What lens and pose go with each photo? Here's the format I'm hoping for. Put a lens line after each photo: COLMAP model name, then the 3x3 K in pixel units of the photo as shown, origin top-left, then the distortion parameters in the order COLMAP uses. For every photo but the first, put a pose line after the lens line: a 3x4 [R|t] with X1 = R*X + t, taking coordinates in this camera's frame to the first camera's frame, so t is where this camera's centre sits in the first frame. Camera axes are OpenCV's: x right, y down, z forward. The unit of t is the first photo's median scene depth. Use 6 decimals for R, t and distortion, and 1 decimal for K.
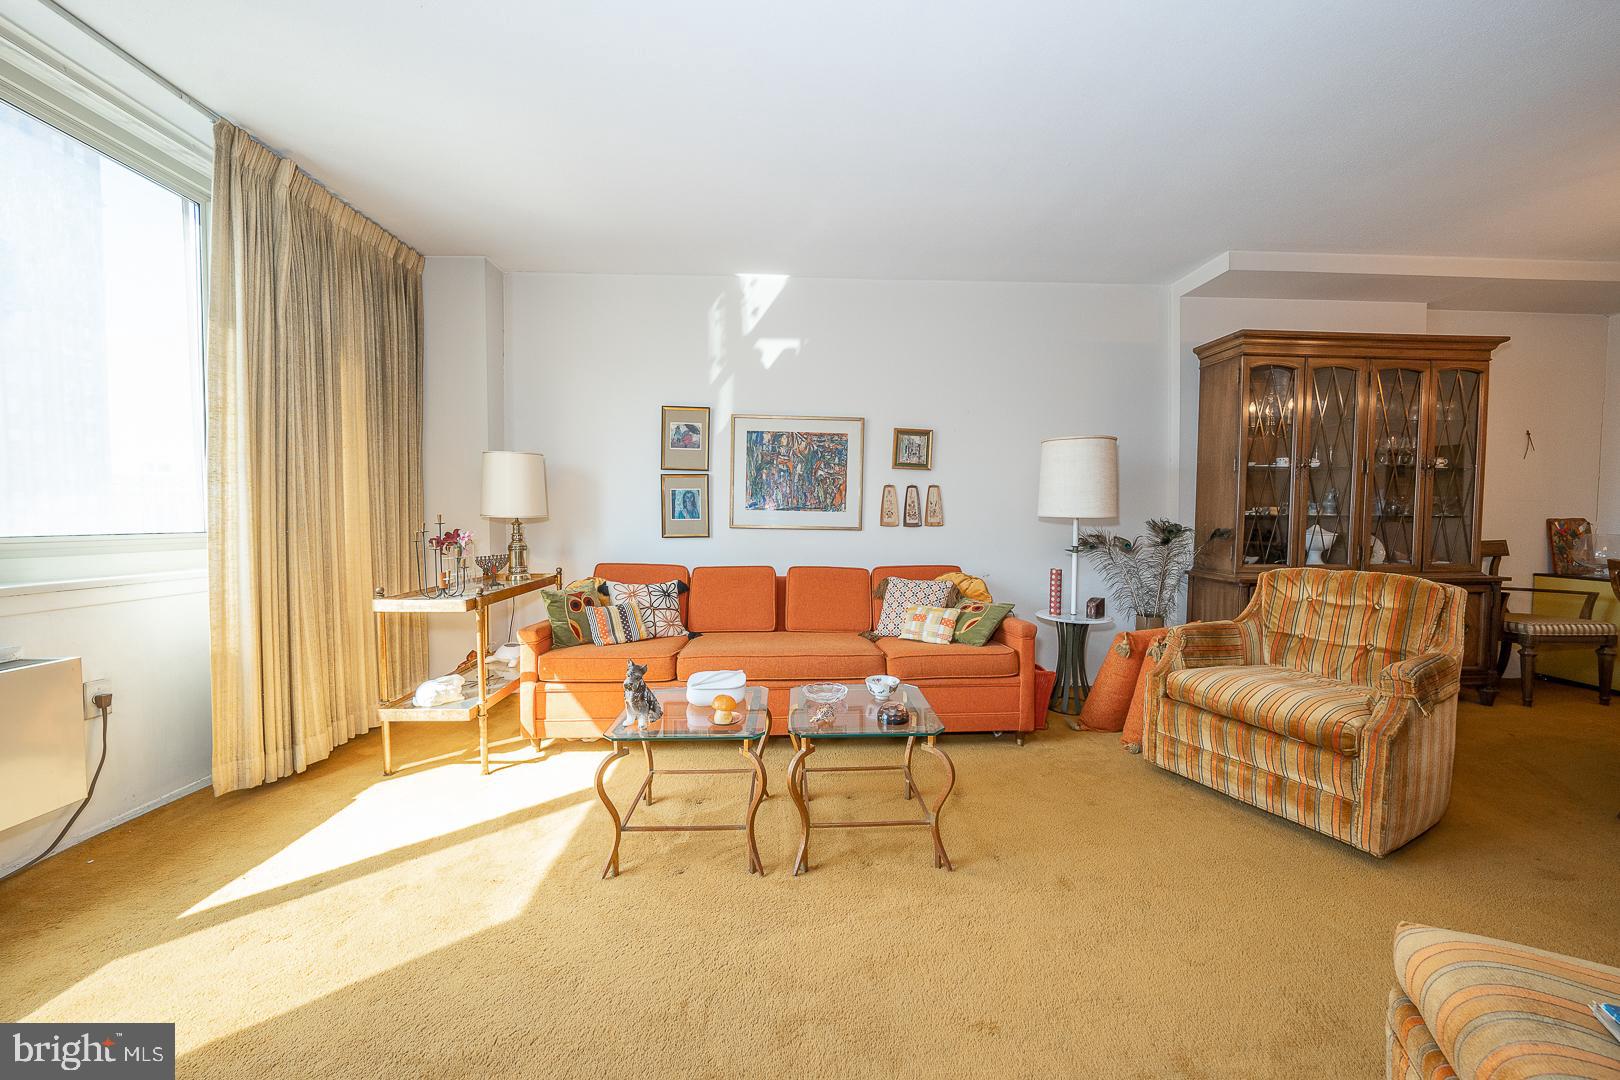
lens RADIAL K [[556.4, 0, 802.2], [0, 556.4, 533.9], [0, 0, 1]] dist [-0.013067, 0.000485]
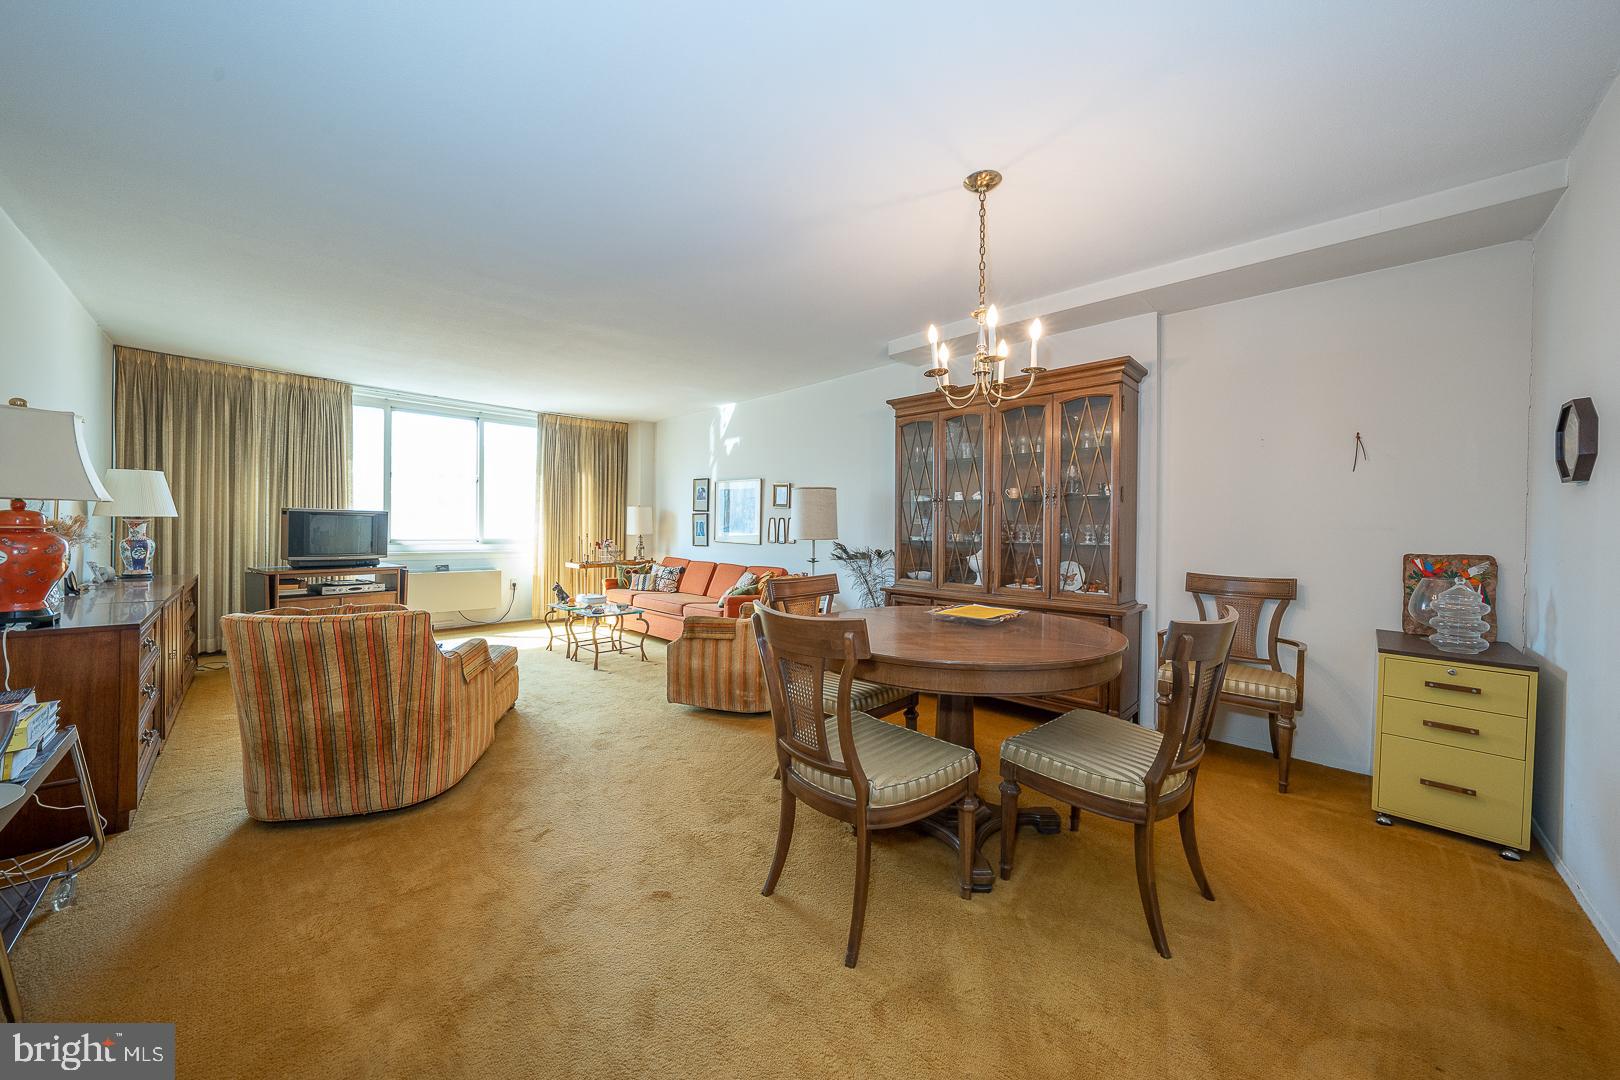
lens RADIAL K [[556.4, 0, 817.5], [0, 556.4, 531.1], [0, 0, 1]] dist [-0.013067, 0.000485]
pose [[0.690731, 0.007535, -0.723073, 1.469896], [-0.038314, 0.998922, -0.026191, -0.011013], [0.722097, 0.045795, 0.690275, -0.038680]]
